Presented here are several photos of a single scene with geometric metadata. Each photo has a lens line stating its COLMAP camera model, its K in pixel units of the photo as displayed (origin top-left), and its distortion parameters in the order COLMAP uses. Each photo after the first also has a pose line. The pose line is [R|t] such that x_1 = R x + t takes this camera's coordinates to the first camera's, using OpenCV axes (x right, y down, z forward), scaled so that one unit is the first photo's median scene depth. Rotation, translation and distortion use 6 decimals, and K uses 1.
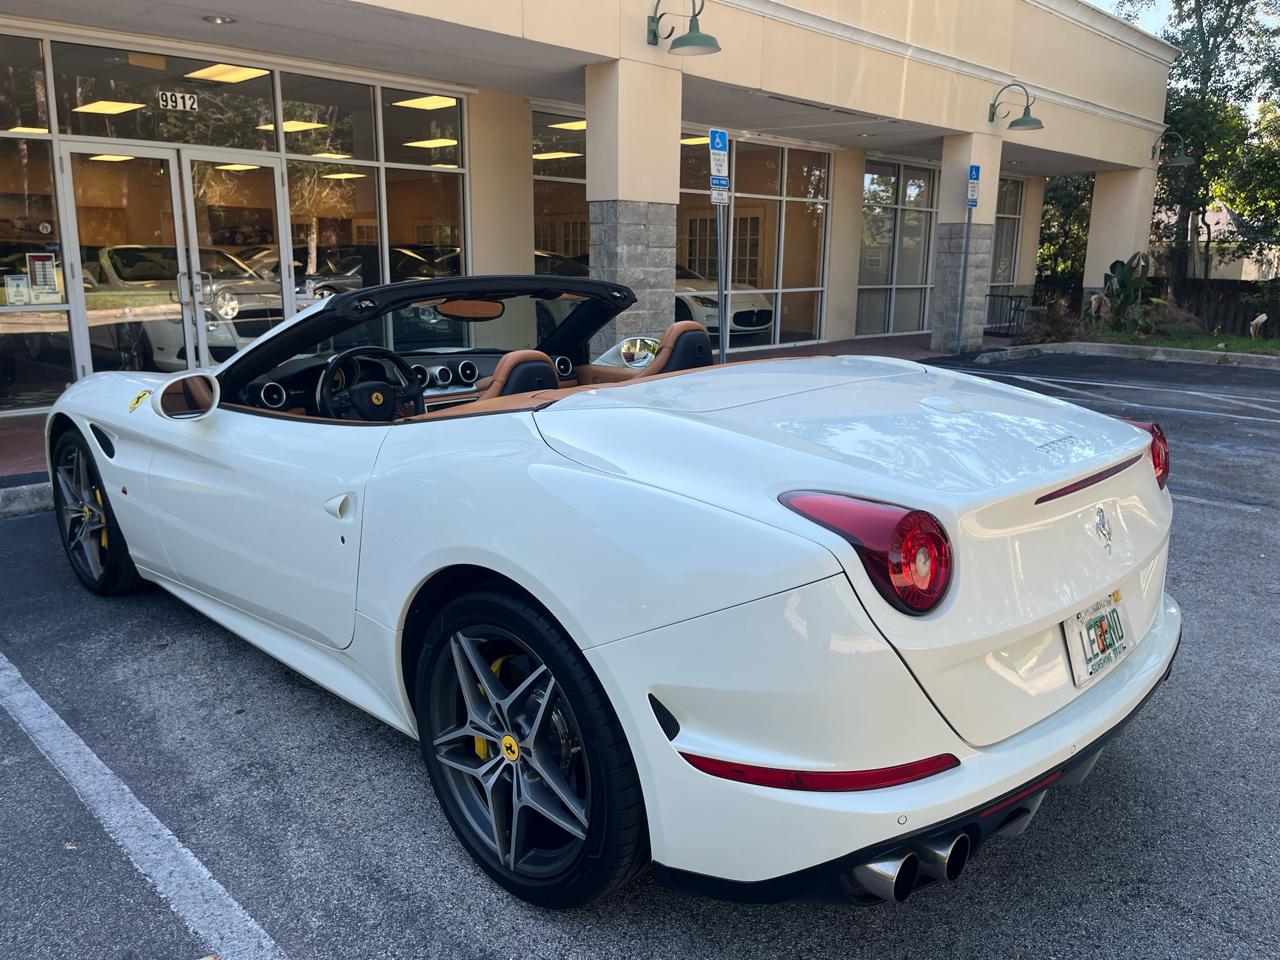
lens RADIAL K [[985.6, 0, 635.7], [0, 985.6, 478.6], [0, 0, 1]] dist [0.067553, -0.096651]
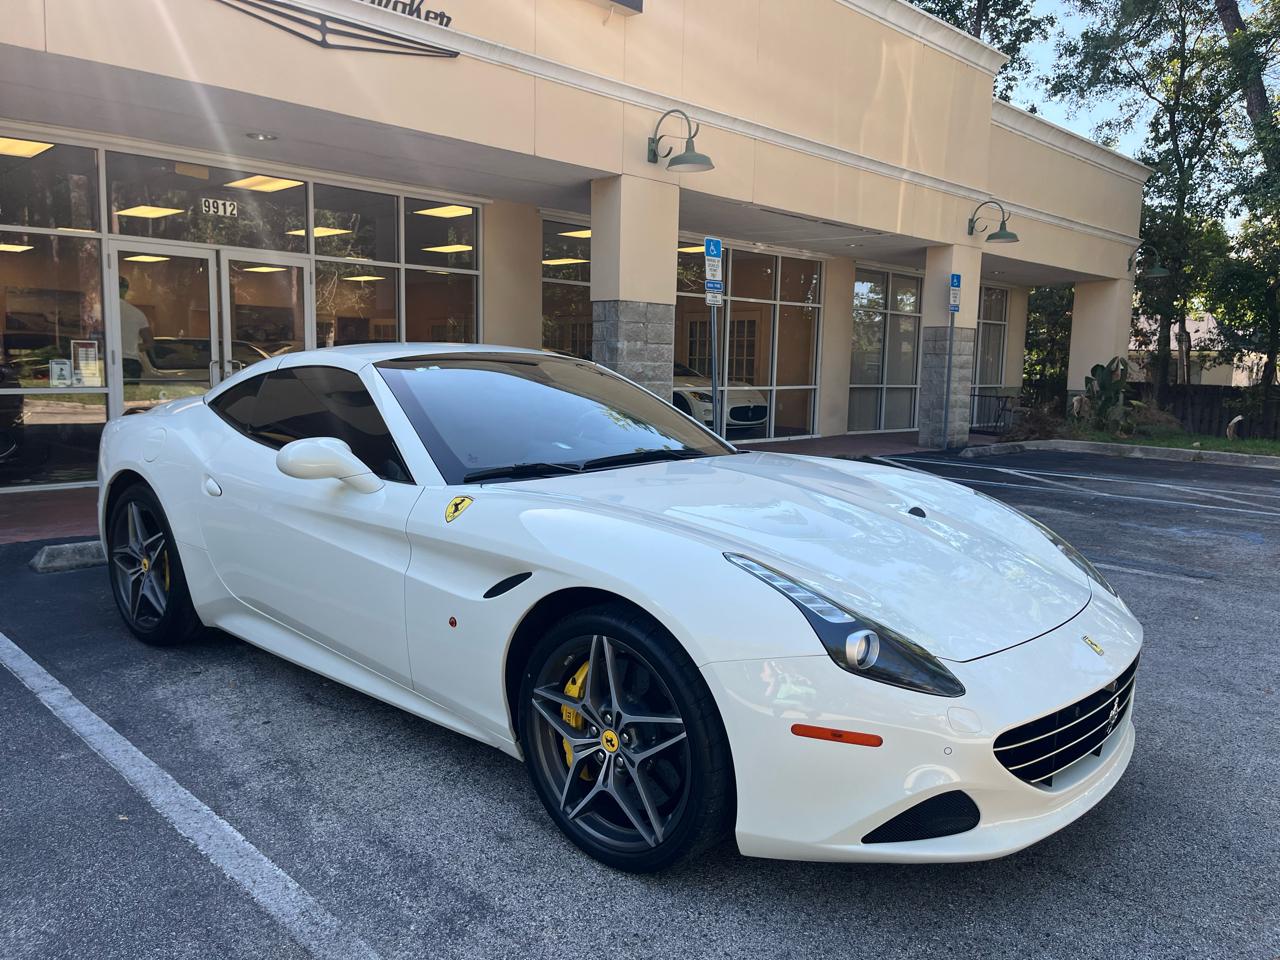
lens RADIAL K [[985.6, 0, 640.3], [0, 985.6, 472.5], [0, 0, 1]] dist [0.067553, -0.096651]
pose [[0.999931, 0.011512, -0.002164, 0.009773], [-0.011678, 0.994161, -0.107273, 0.021956], [0.000916, 0.107291, 0.994227, -0.053719]]
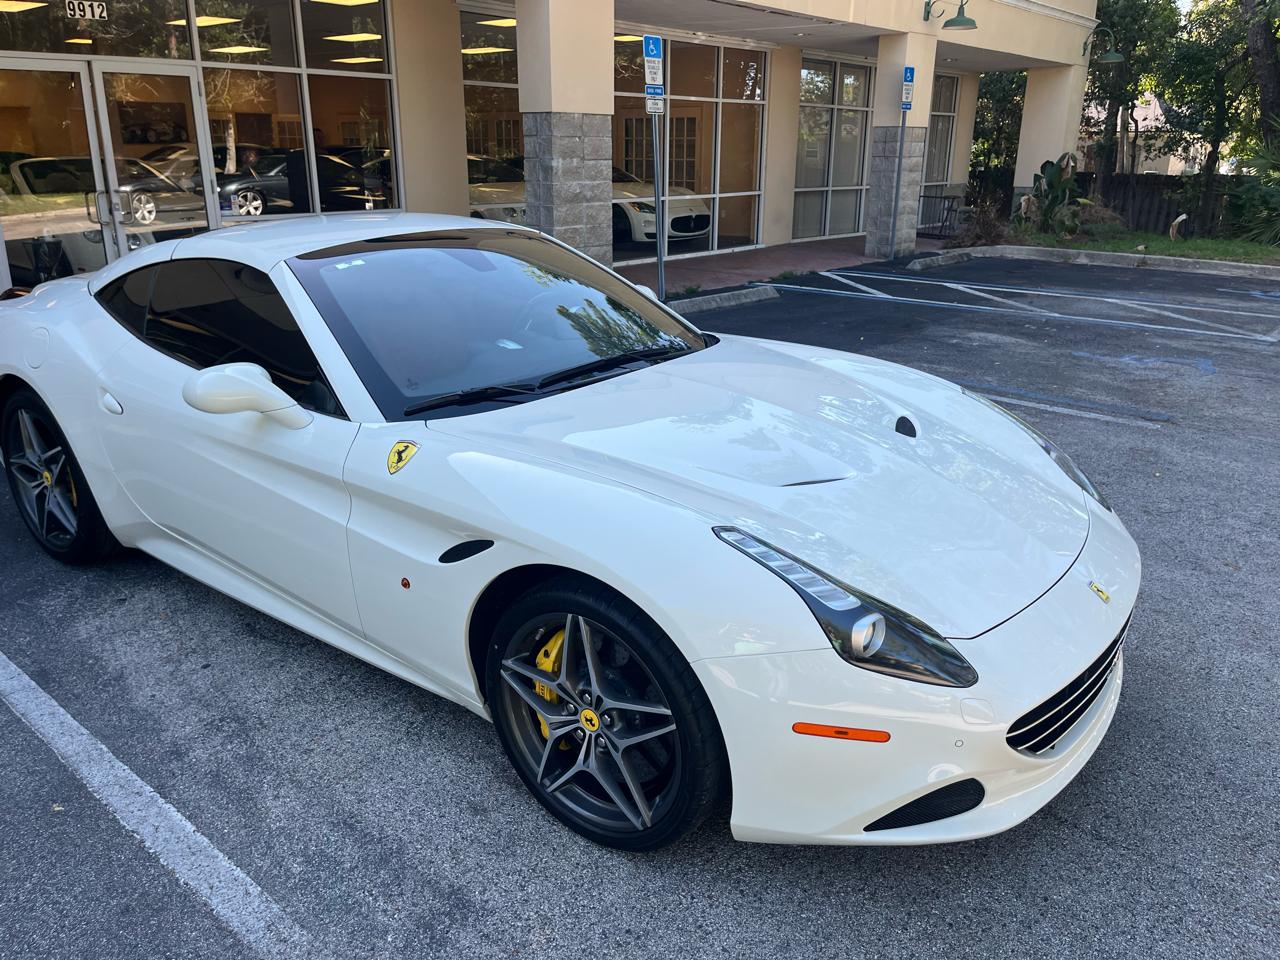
lens RADIAL K [[985.6, 0, 645.4], [0, 985.6, 471.7], [0, 0, 1]] dist [0.067553, -0.096651]
pose [[0.997473, -0.024724, 0.066600, 0.000450], [0.017991, 0.994838, 0.099864, -0.022311], [-0.068725, -0.098414, 0.992770, -0.018977]]
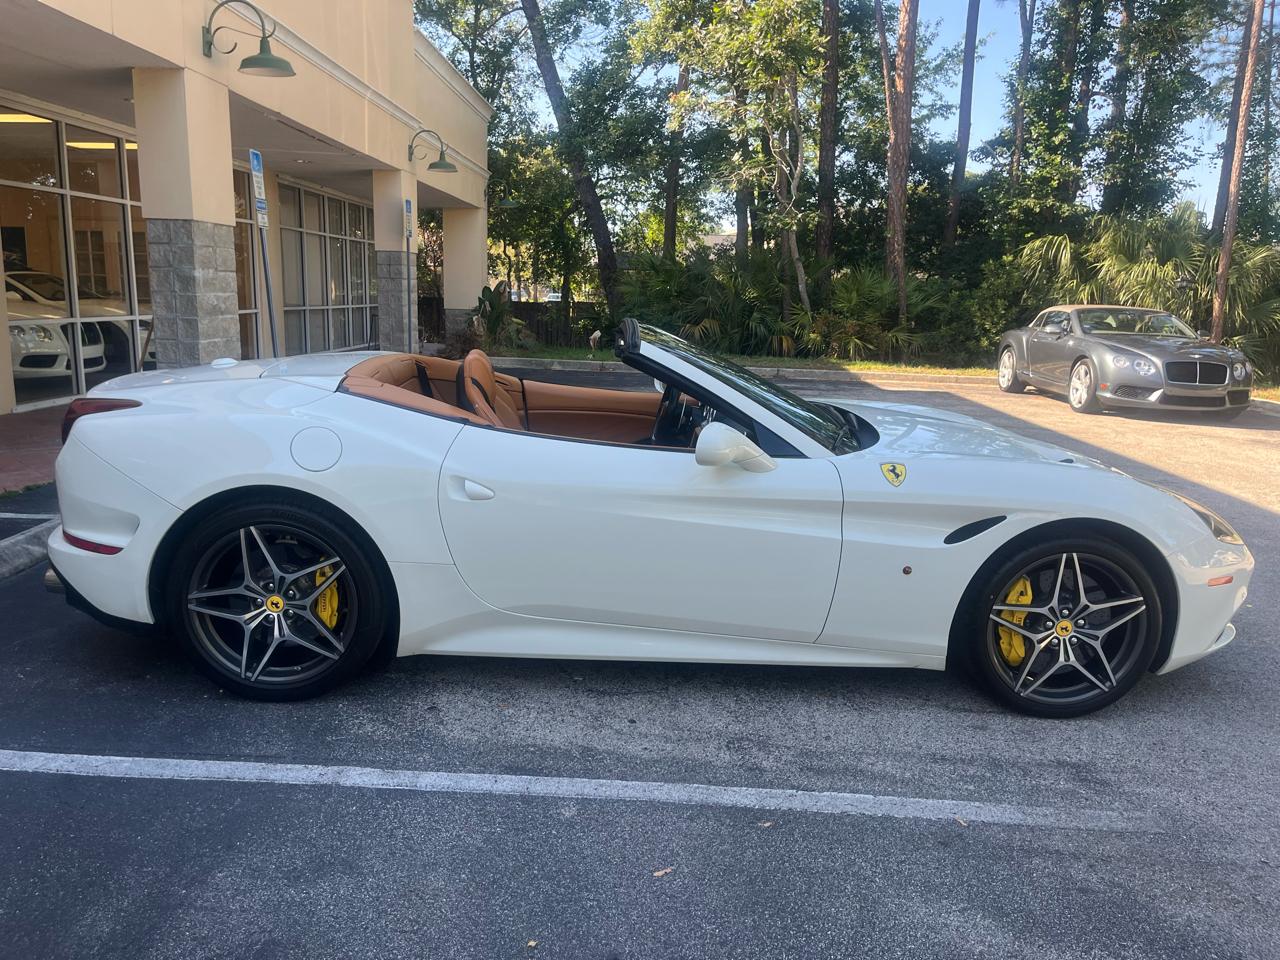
lens RADIAL K [[985.6, 0, 626.0], [0, 985.6, 482.6], [0, 0, 1]] dist [0.067553, -0.096651]
pose [[0.733818, -0.121752, 0.668347, -0.363753], [0.129010, 0.990882, 0.038860, -0.023382], [-0.666984, 0.057707, 0.742834, 0.058270]]
